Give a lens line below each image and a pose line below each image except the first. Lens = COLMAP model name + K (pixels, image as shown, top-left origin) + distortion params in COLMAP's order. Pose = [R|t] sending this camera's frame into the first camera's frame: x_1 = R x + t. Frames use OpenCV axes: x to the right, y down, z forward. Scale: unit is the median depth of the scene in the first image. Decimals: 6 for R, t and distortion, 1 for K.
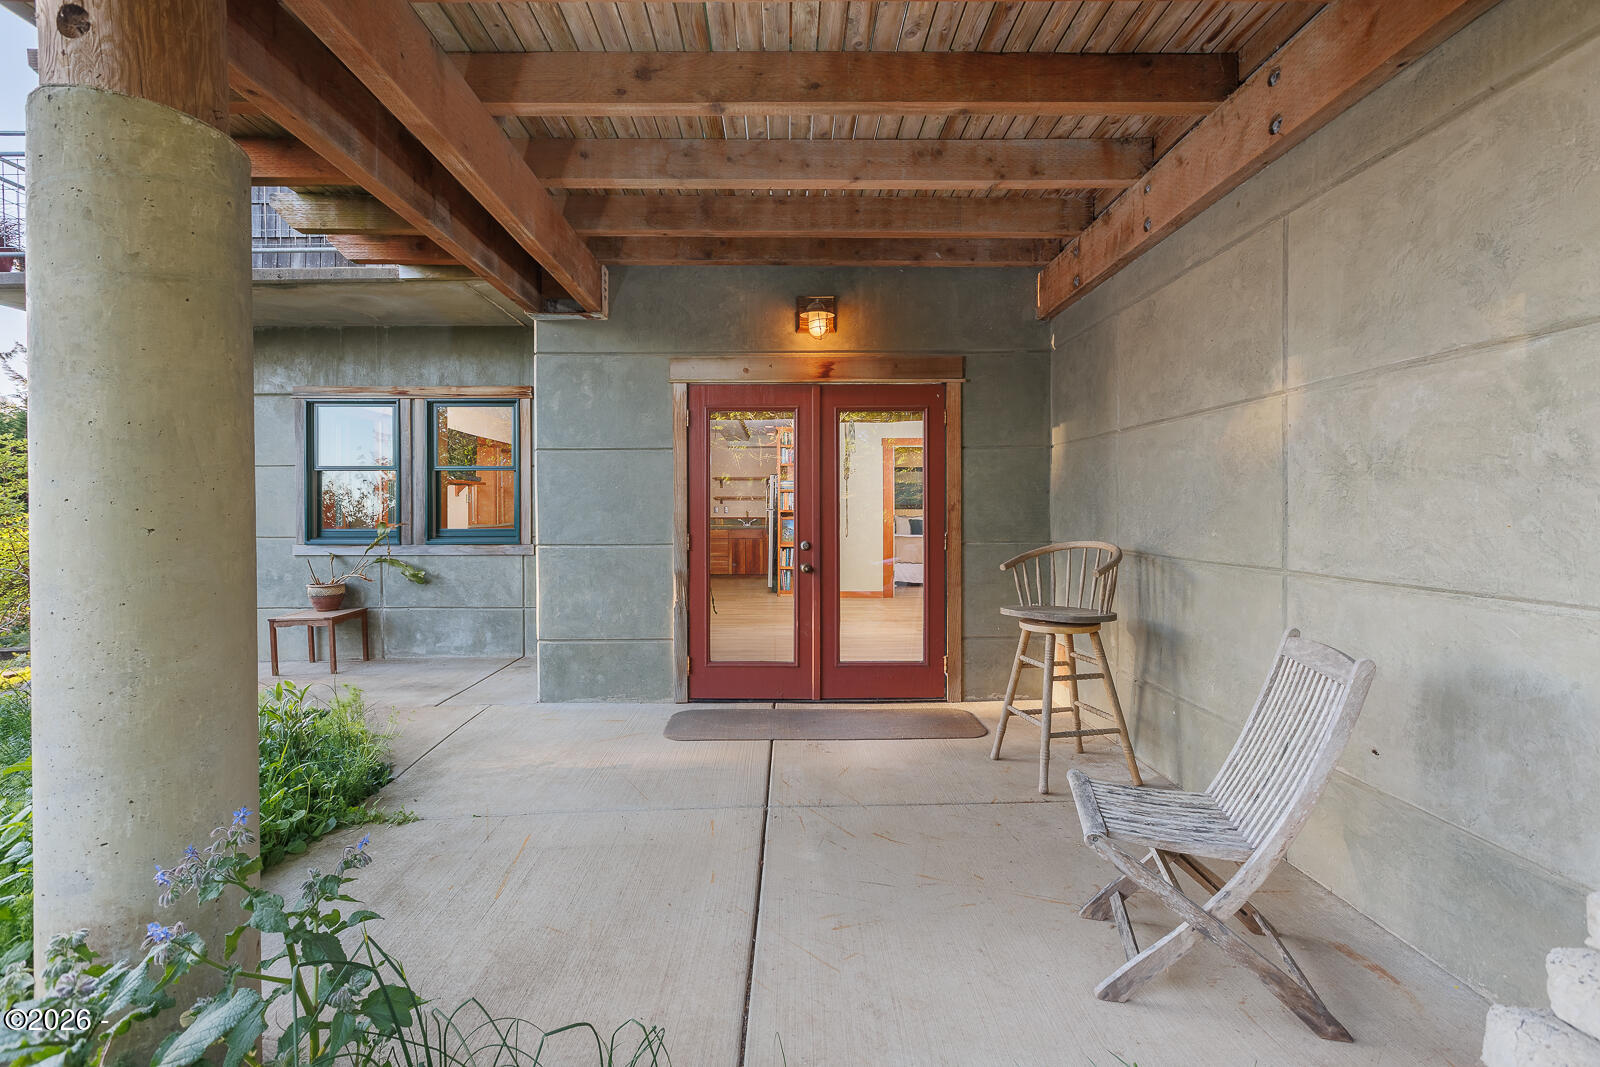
lens RADIAL K [[740.8, 0, 802.1], [0, 740.8, 507.7], [0, 0, 1]] dist [0.005554, 0.000084]
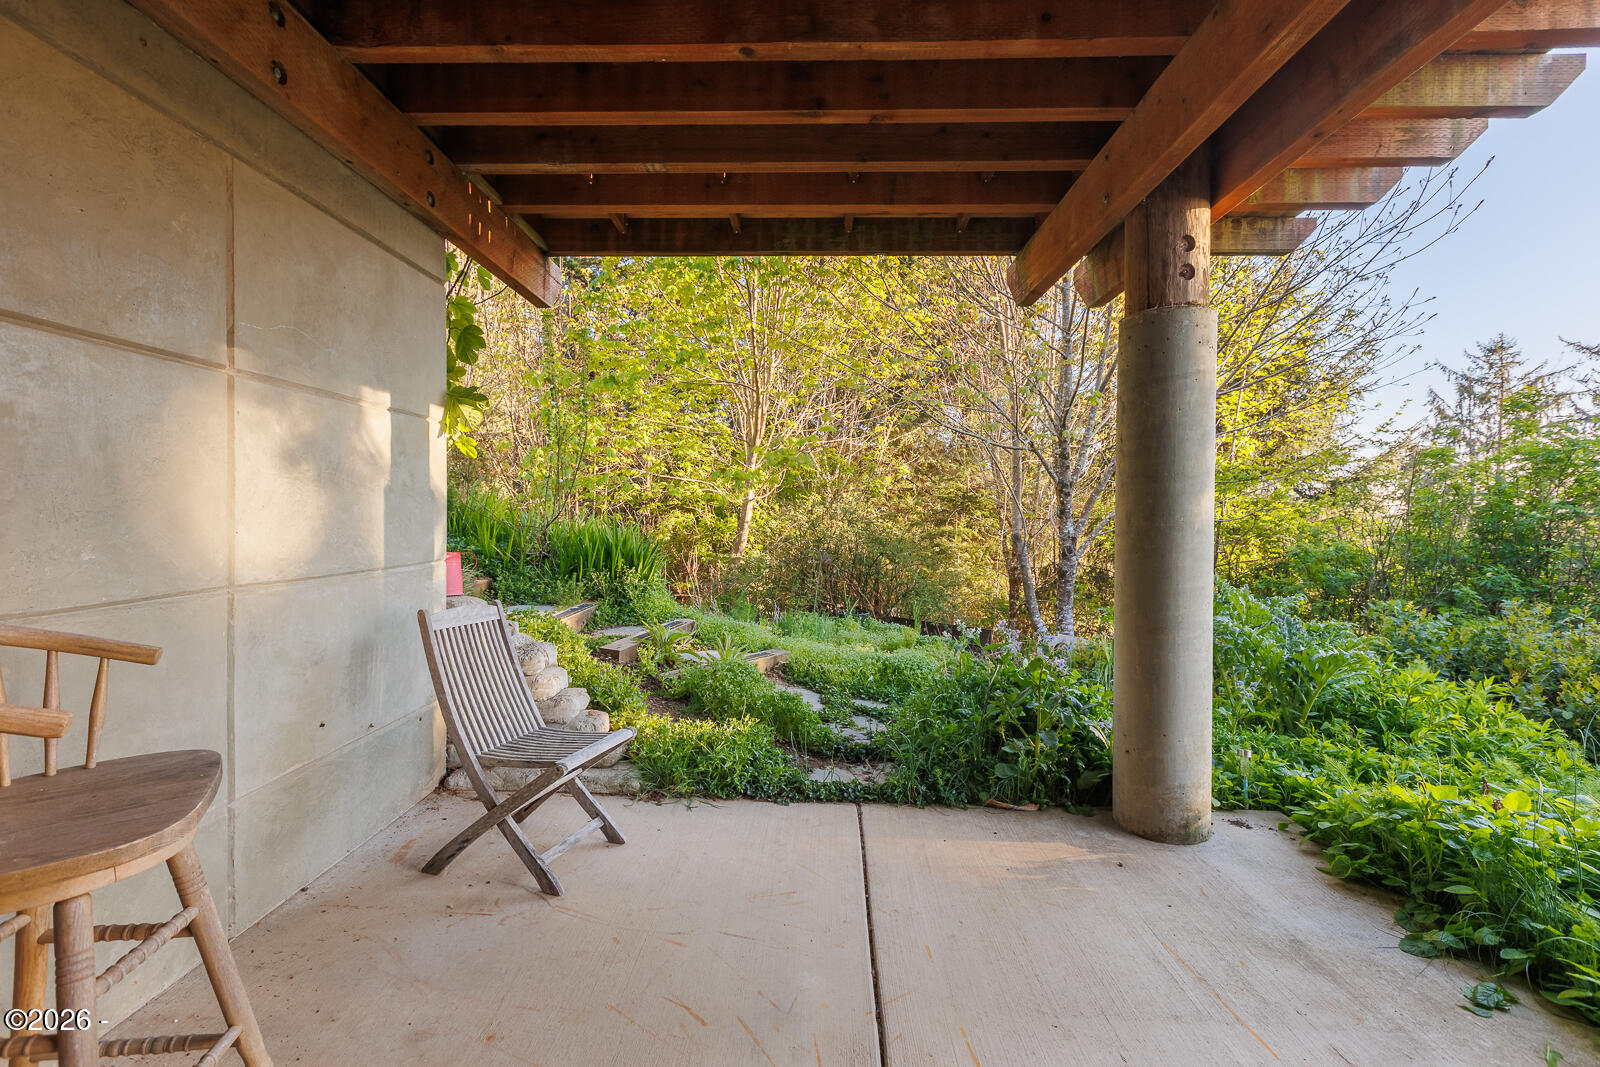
lens RADIAL K [[740.8, 0, 802.1], [0, 740.8, 507.7], [0, 0, 1]] dist [0.005554, 0.000084]
pose [[-0.998947, 0.001672, 0.045848, -0.017813], [0.001283, 0.999963, -0.008507, 0.004695], [-0.045861, -0.008439, -0.998912, 1.960846]]
